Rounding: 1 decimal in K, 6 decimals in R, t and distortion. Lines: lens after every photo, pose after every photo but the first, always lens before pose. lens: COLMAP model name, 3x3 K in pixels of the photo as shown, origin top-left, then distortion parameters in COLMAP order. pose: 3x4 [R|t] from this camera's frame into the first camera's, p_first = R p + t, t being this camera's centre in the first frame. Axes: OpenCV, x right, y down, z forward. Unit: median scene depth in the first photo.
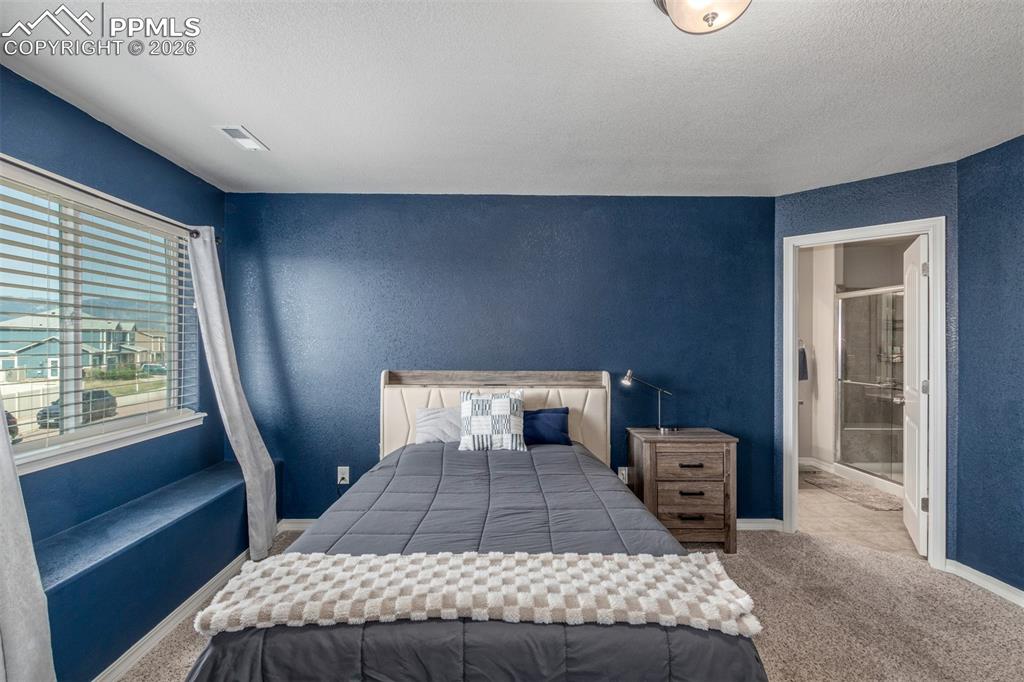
lens RADIAL K [[473.1, 0, 508.8], [0, 473.1, 342.7], [0, 0, 1]] dist [-0.000615, -0.000287]
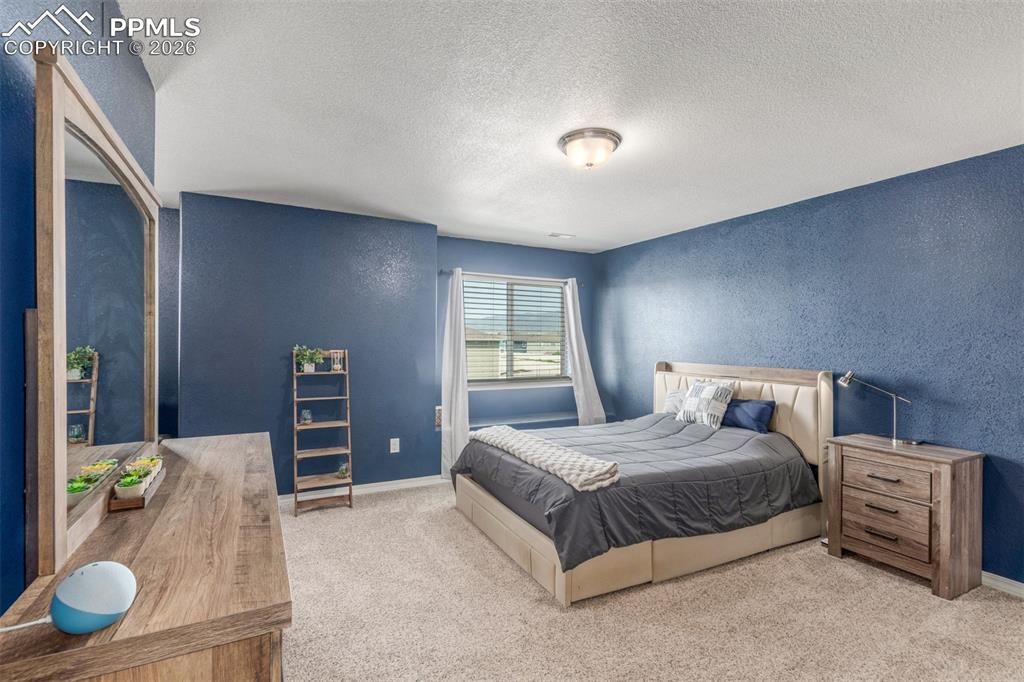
lens RADIAL K [[473.1, 0, 512.4], [0, 473.1, 340.4], [0, 0, 1]] dist [-0.000615, -0.000287]
pose [[0.457779, 0.001576, -0.889064, 0.860911], [-0.007369, 0.999971, -0.002021, 0.003376], [0.889035, 0.007477, 0.457778, -0.047447]]
